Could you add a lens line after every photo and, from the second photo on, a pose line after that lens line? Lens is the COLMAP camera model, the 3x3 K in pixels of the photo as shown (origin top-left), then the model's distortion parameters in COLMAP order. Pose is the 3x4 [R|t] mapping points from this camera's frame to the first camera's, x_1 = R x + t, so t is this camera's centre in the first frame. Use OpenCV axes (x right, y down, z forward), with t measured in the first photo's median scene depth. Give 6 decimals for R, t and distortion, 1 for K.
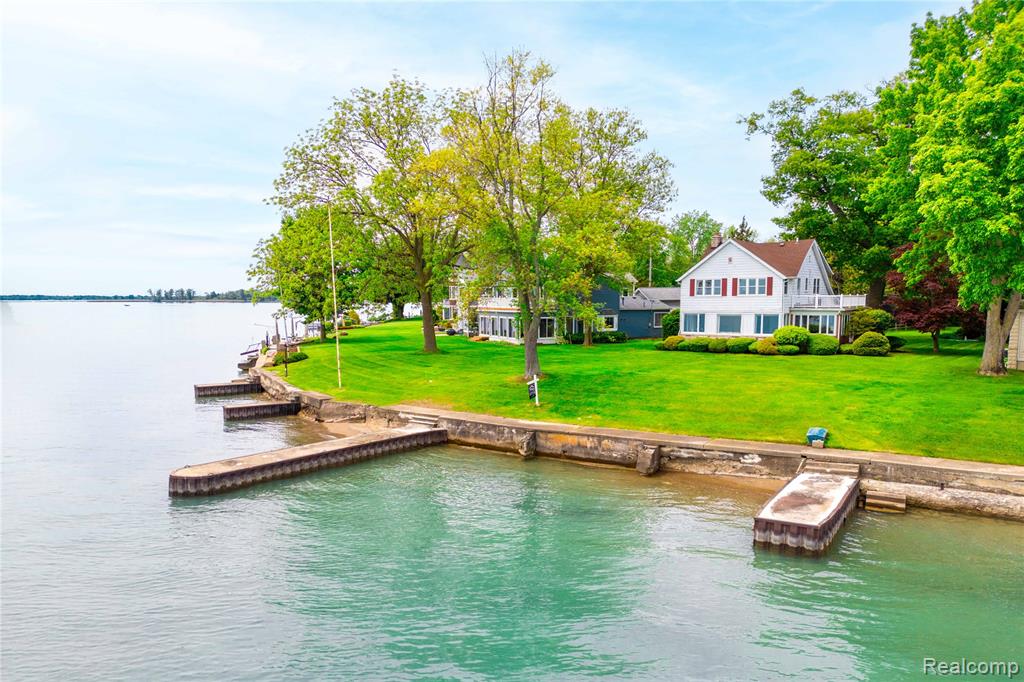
lens RADIAL K [[586.6, 0, 531.0], [0, 586.6, 383.2], [0, 0, 1]] dist [0.032611, -0.010393]
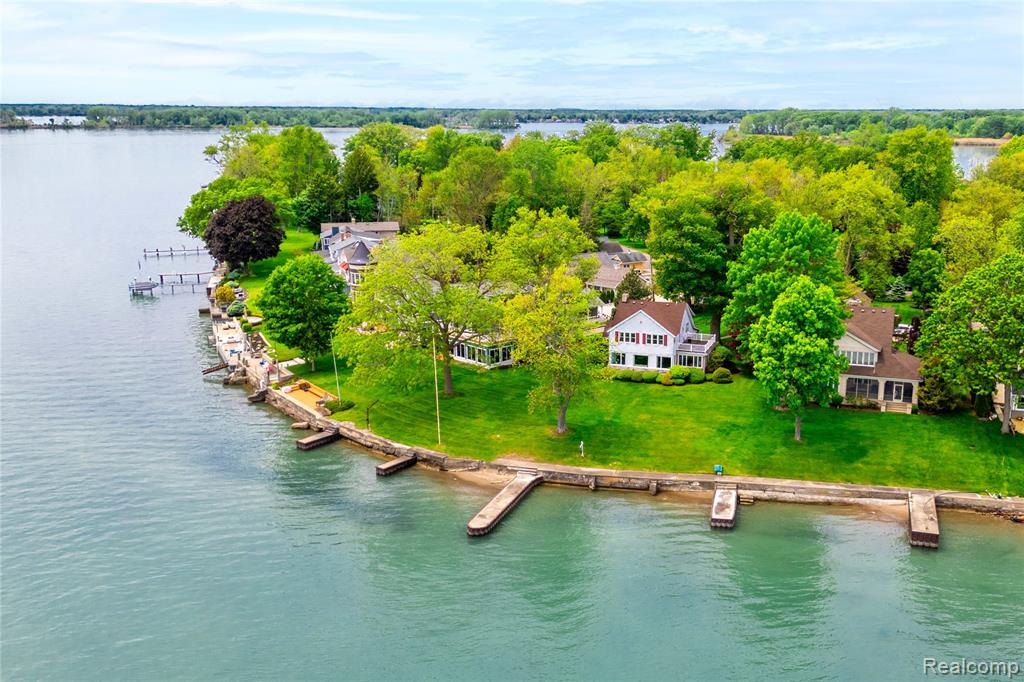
lens RADIAL K [[708.9, 0, 518.5], [0, 708.9, 345.6], [0, 0, 1]] dist [0.079699, 0.003610]
pose [[0.952772, -0.080128, 0.292926, -0.588695], [0.046604, 0.991717, 0.119693, -0.426708], [-0.300091, -0.100389, 0.948614, -0.780524]]
